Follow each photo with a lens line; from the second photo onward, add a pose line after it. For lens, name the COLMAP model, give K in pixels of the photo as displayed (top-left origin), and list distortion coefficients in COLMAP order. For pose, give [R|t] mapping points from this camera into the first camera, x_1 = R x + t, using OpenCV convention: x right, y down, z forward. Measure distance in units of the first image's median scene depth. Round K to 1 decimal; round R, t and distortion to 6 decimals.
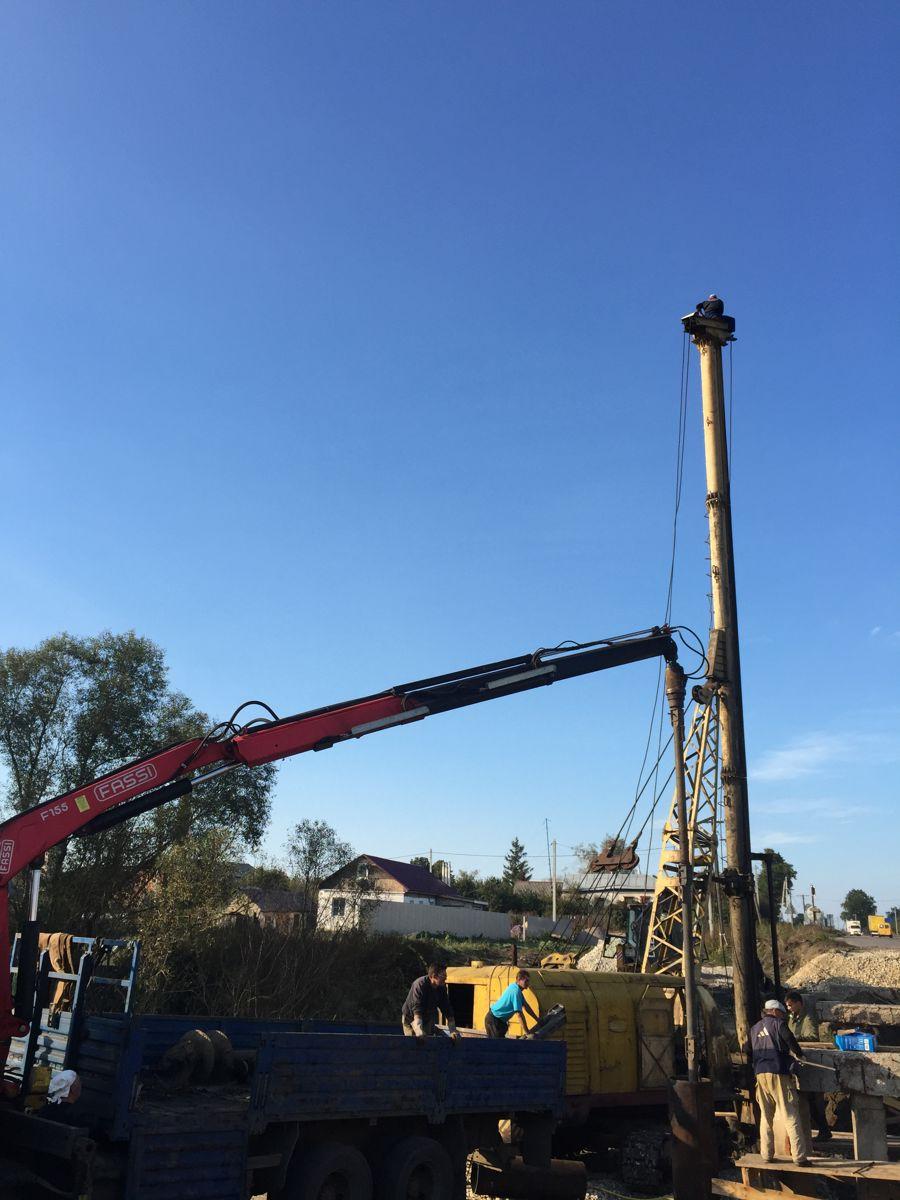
lens RADIAL K [[927.5, 0, 450.0], [0, 927.5, 600.0], [0, 0, 1]] dist [0.004995, 0.003713]
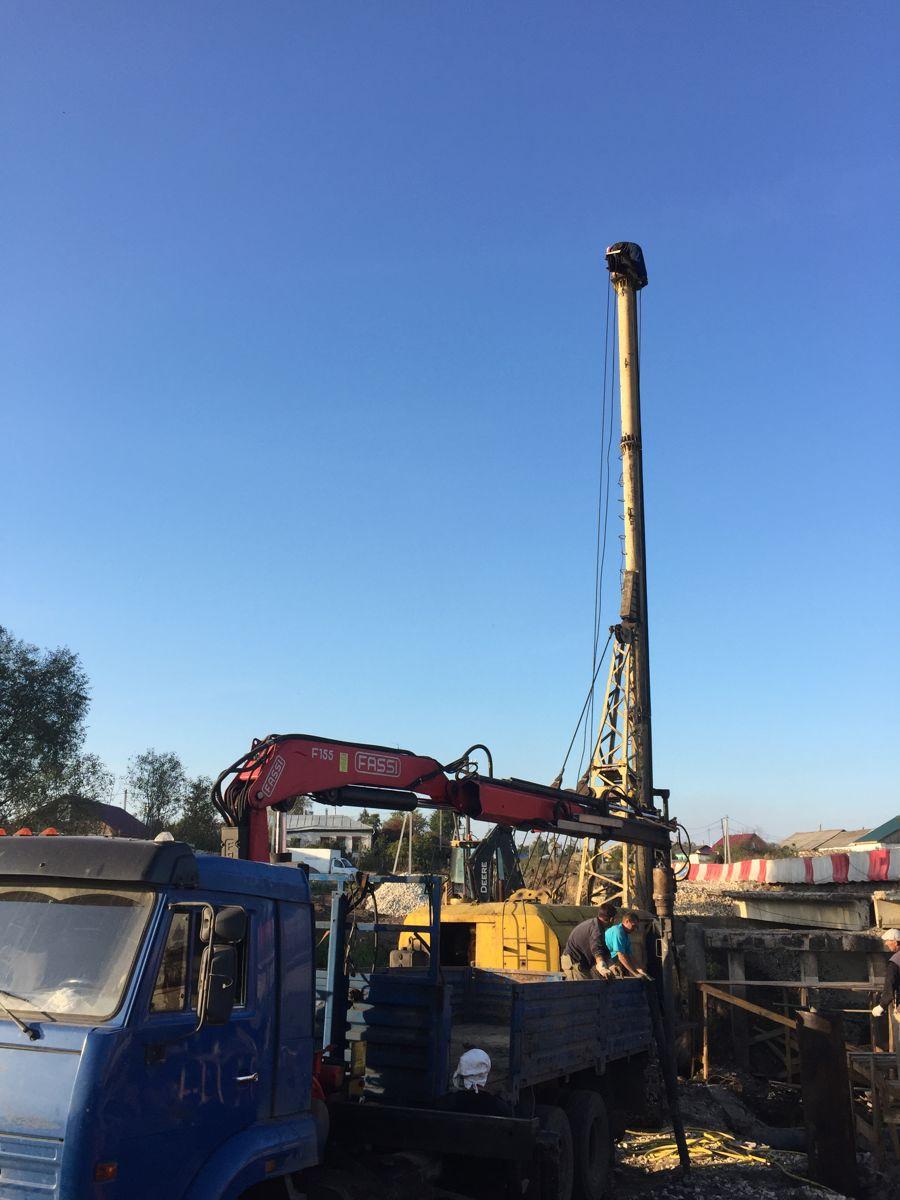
lens RADIAL K [[927.5, 0, 450.0], [0, 927.5, 600.0], [0, 0, 1]] dist [0.004995, 0.003713]
pose [[0.957746, 0.069099, 0.279192, -0.171968], [-0.085496, 0.995231, 0.046972, 0.031654], [-0.274615, -0.068857, 0.959086, 0.085705]]
